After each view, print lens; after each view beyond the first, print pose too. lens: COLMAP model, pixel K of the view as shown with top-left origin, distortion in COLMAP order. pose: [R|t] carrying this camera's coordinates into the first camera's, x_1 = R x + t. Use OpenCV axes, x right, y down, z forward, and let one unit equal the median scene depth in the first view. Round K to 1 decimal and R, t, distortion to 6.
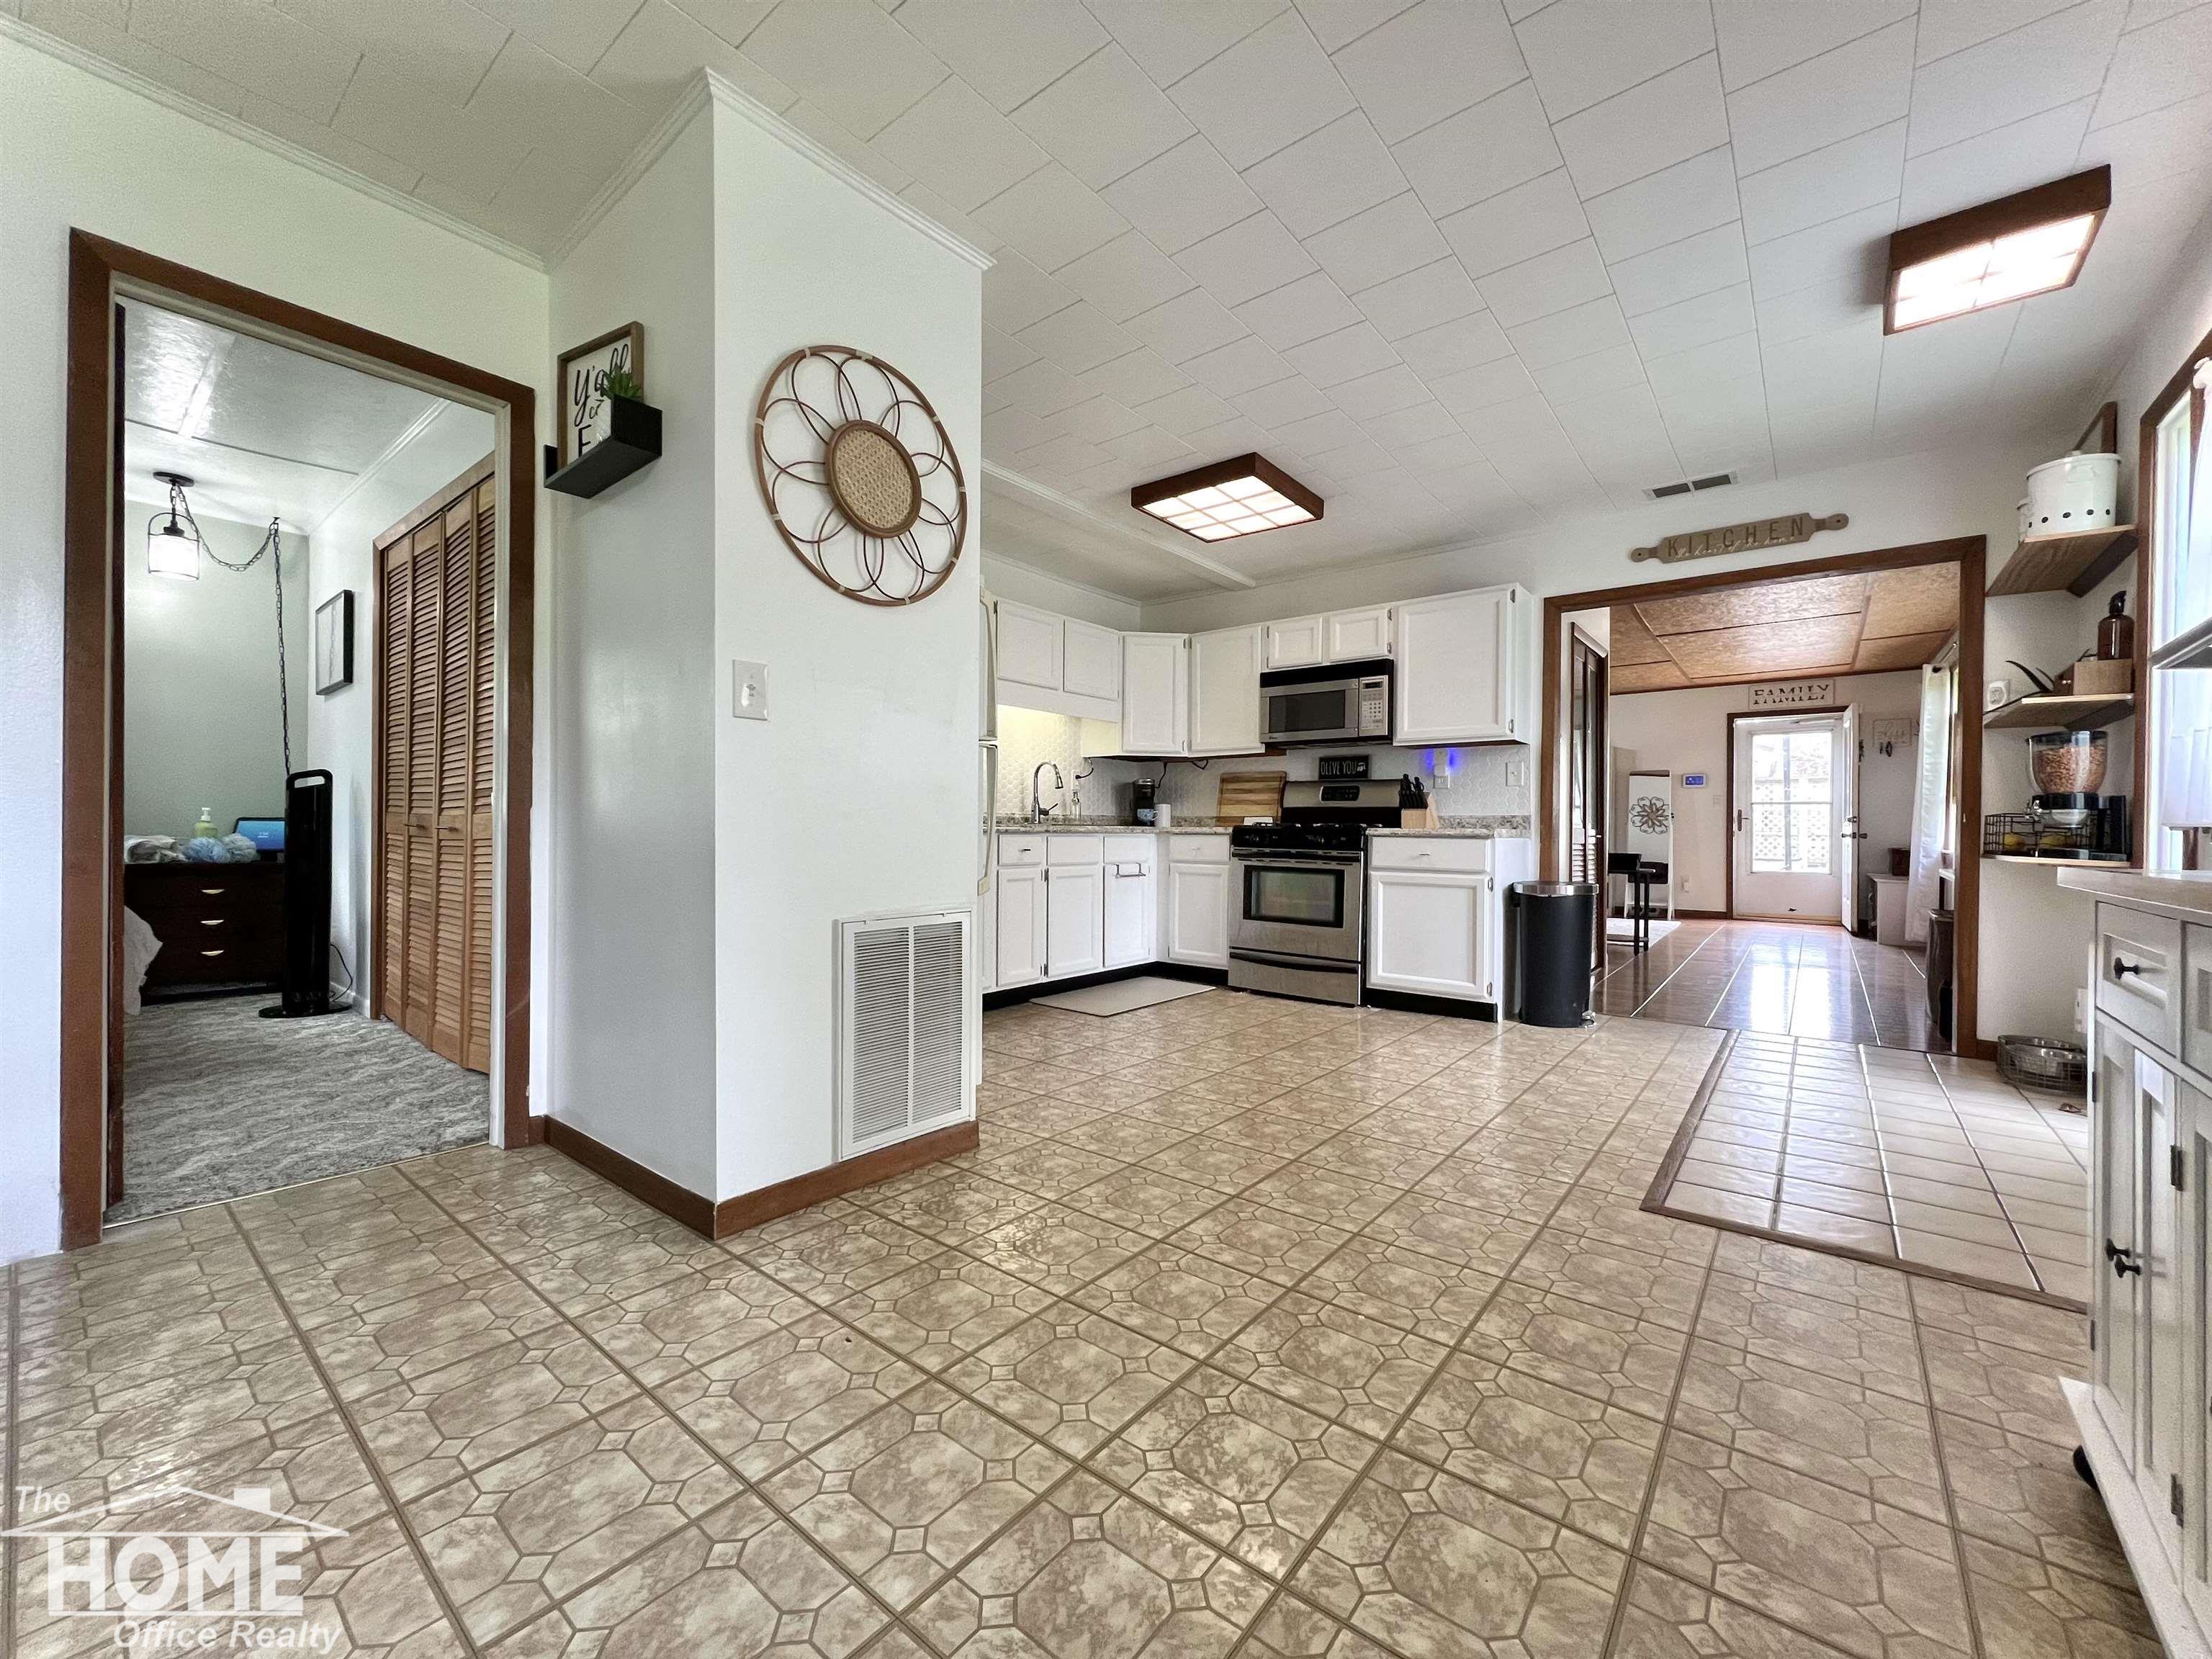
lens RADIAL K [[884.5, 0, 1106.7], [0, 884.5, 833.1], [0, 0, 1]] dist [-0.002289, 0.001603]
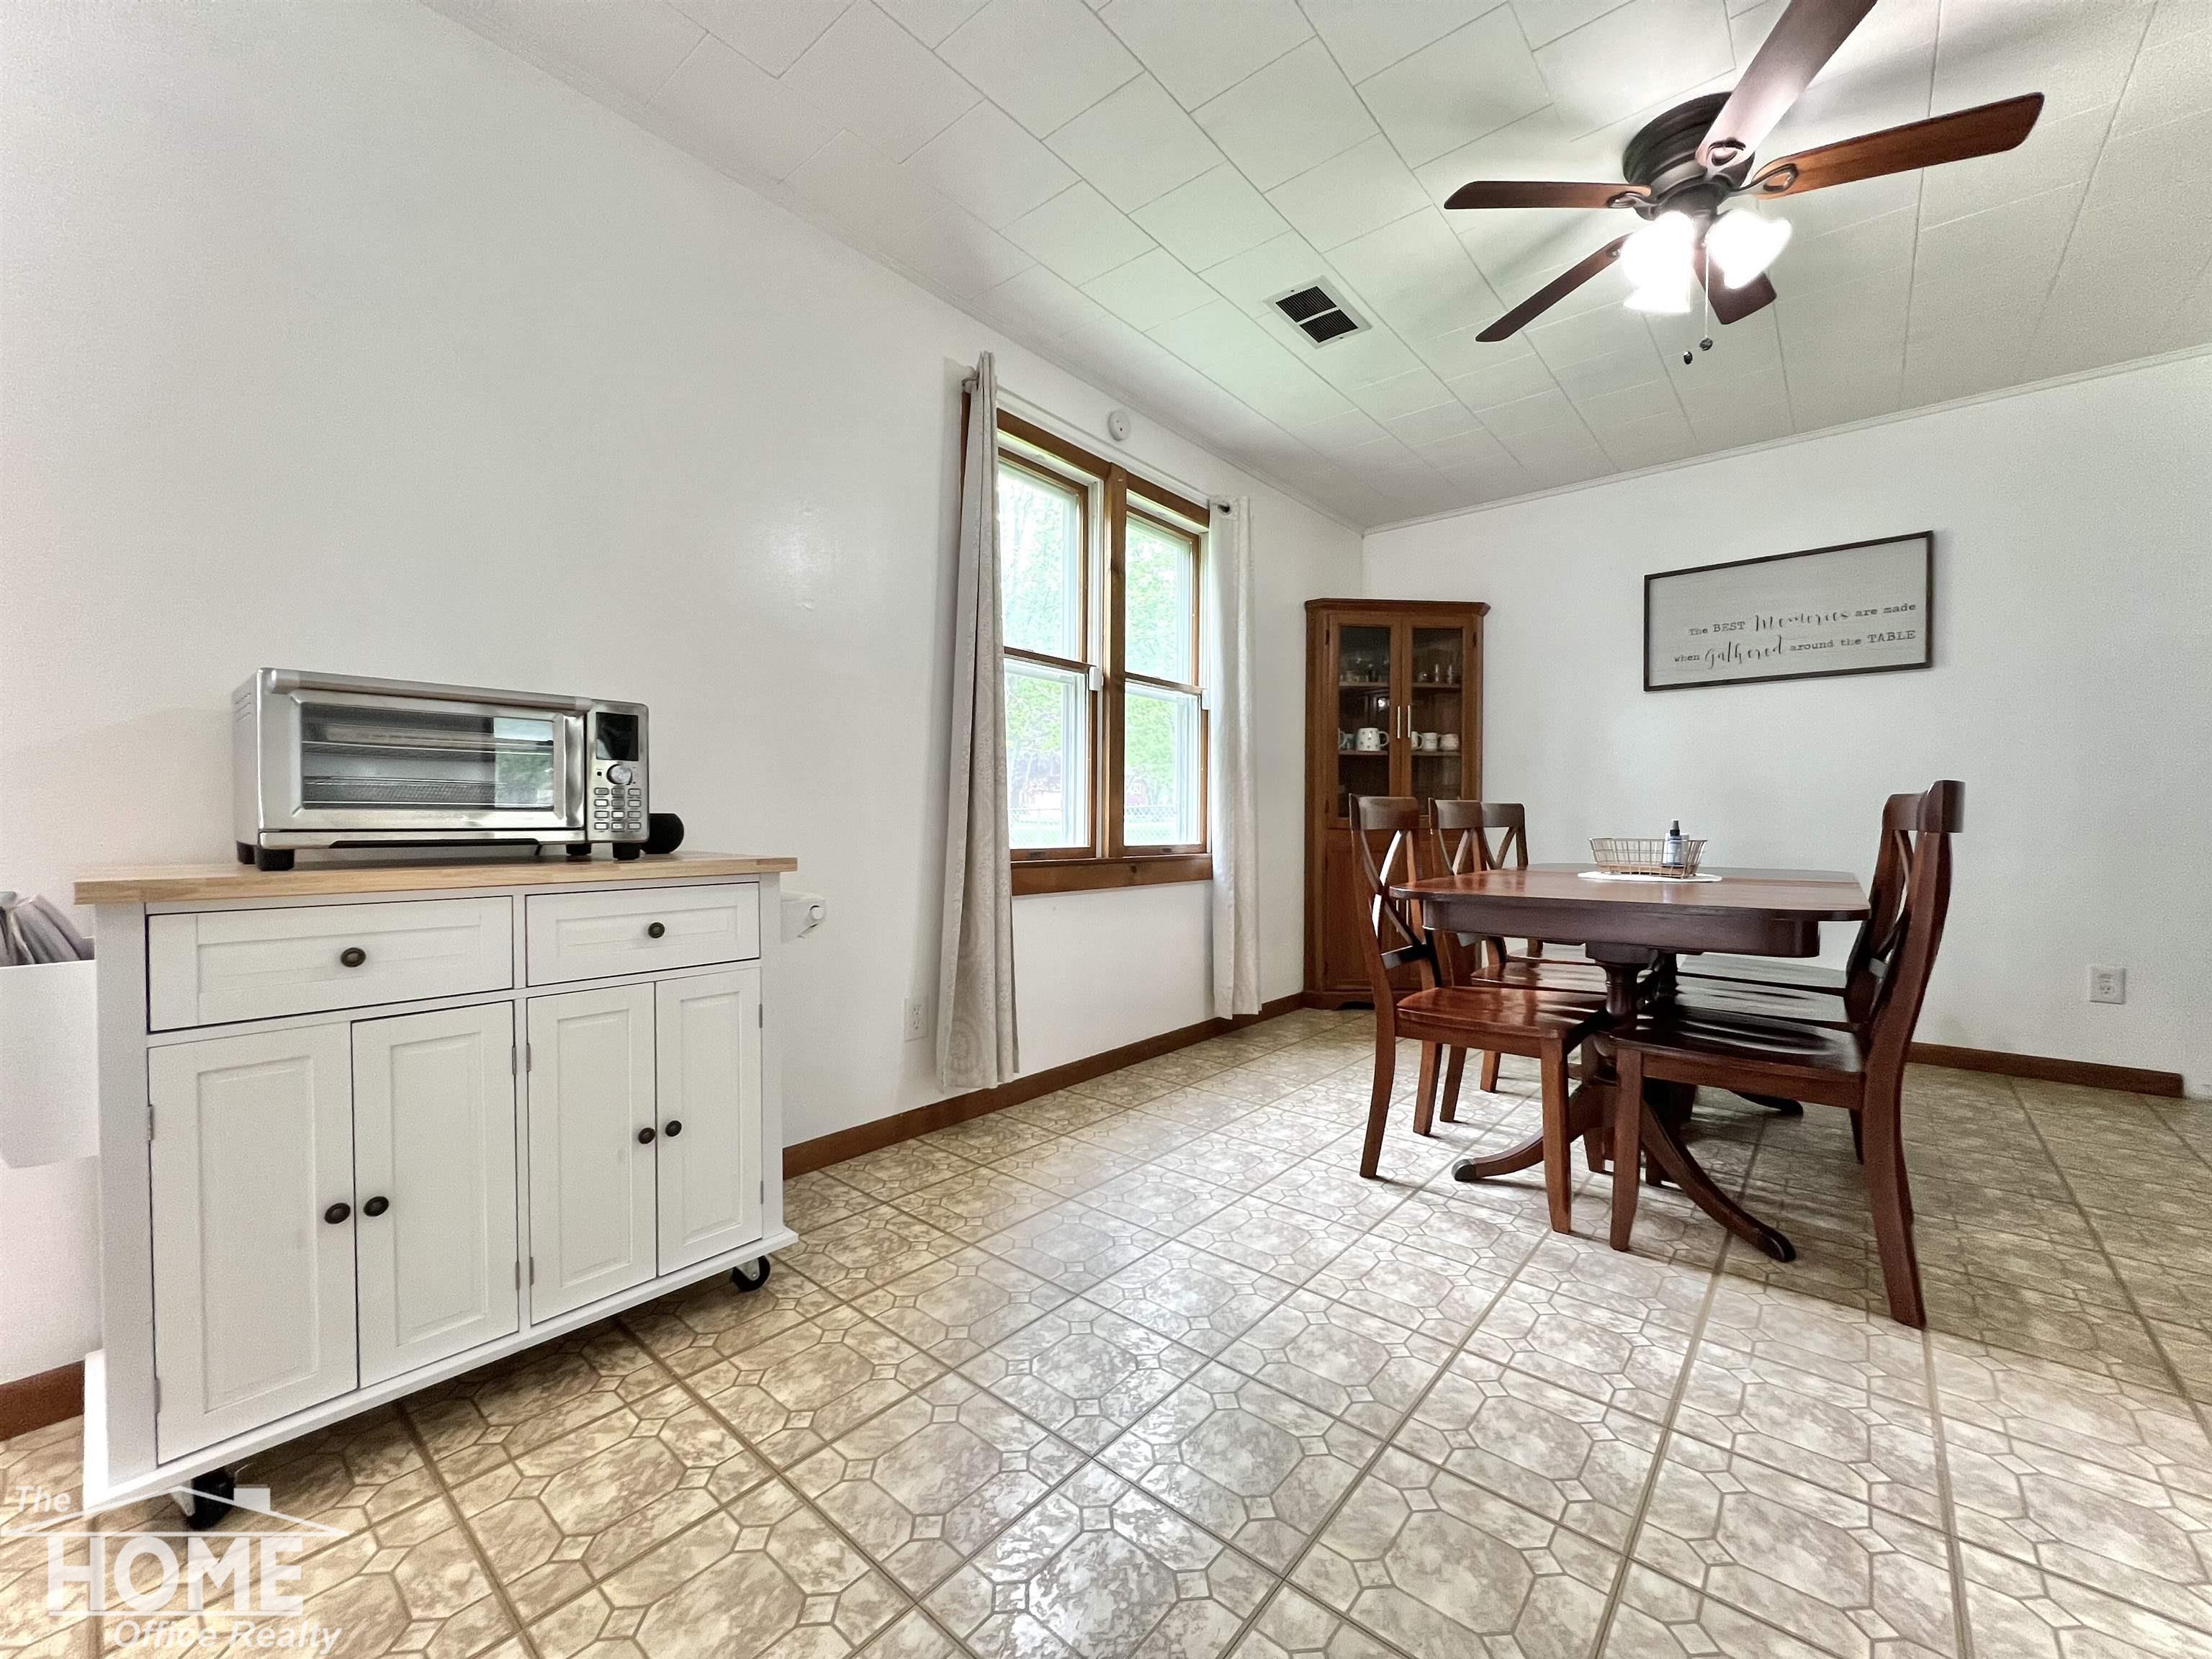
lens RADIAL K [[884.5, 0, 1104.7], [0, 884.5, 834.7], [0, 0, 1]] dist [-0.002289, 0.001603]
pose [[-0.999520, -0.014612, 0.027322, 0.038426], [-0.014152, 0.999756, 0.016951, -0.010110], [-0.027563, 0.016556, -0.999483, 0.538035]]
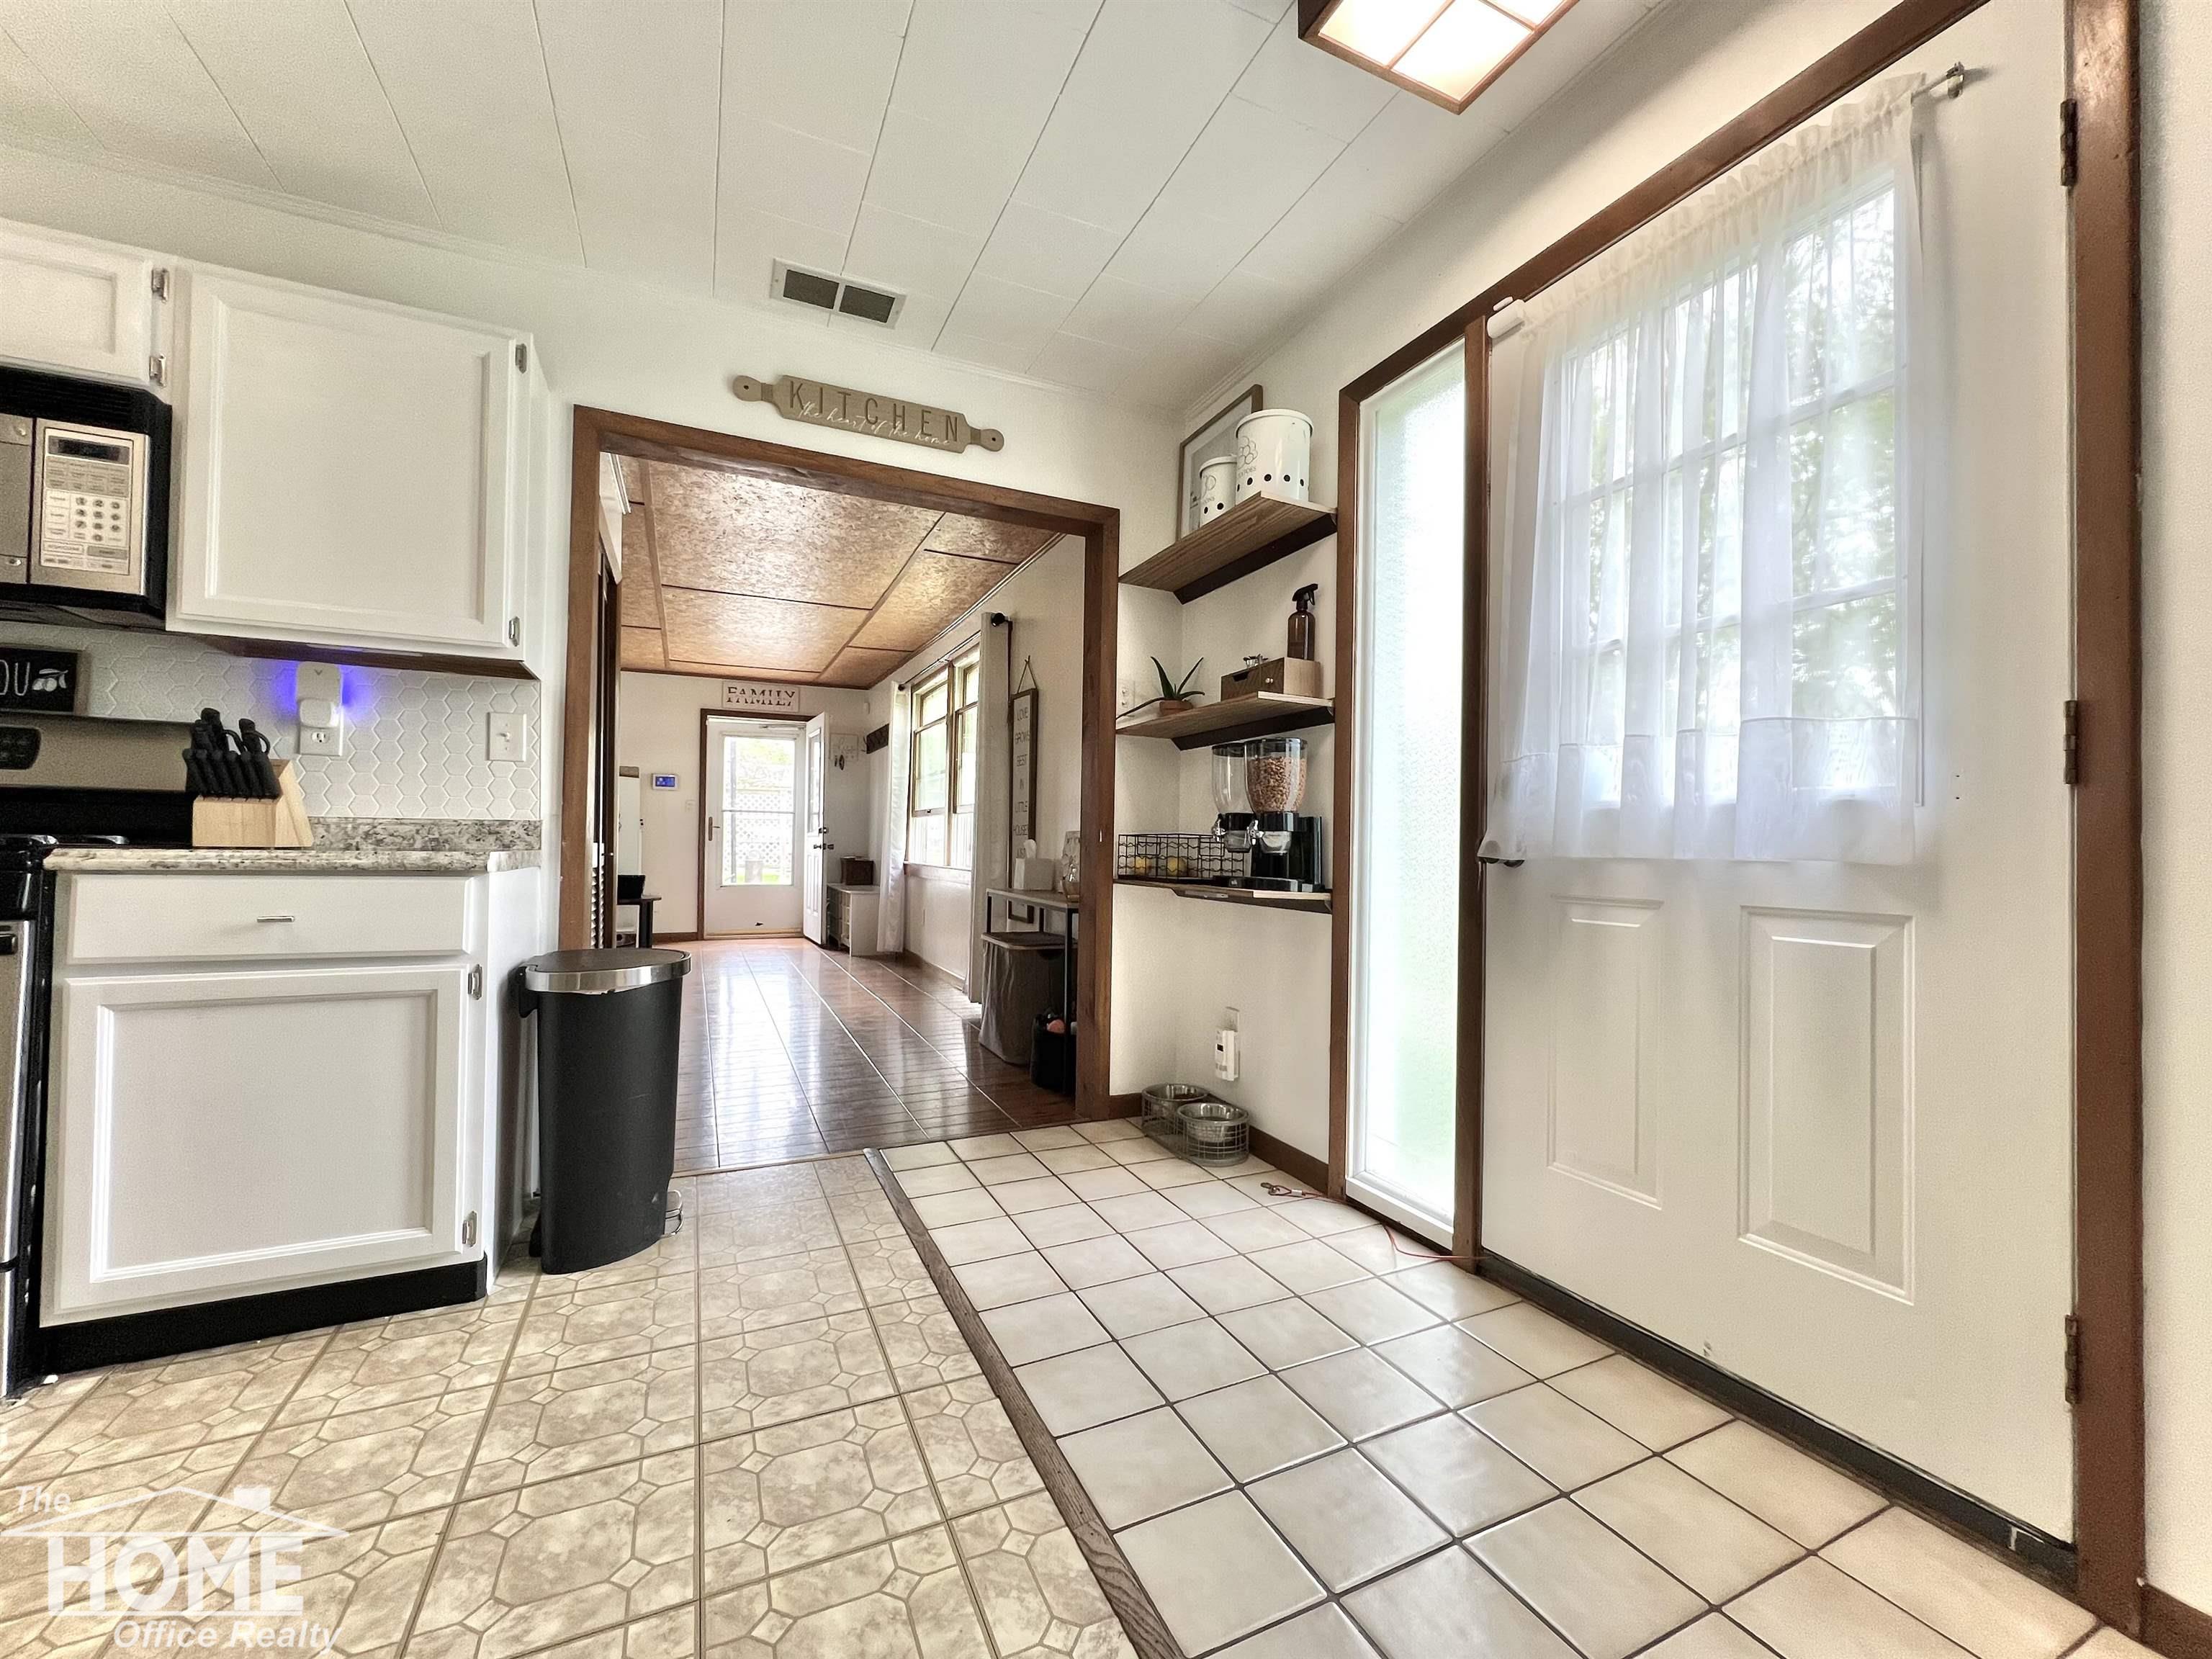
lens RADIAL K [[884.1, 0, 1112.1], [0, 884.1, 833.7], [0, 0, 1]] dist [-0.003220, 0.000300]
pose [[0.433833, 0.009131, 0.900947, 0.177945], [-0.006282, 0.999955, -0.007109, -0.012293], [-0.900972, -0.002575, 0.433870, 0.521506]]
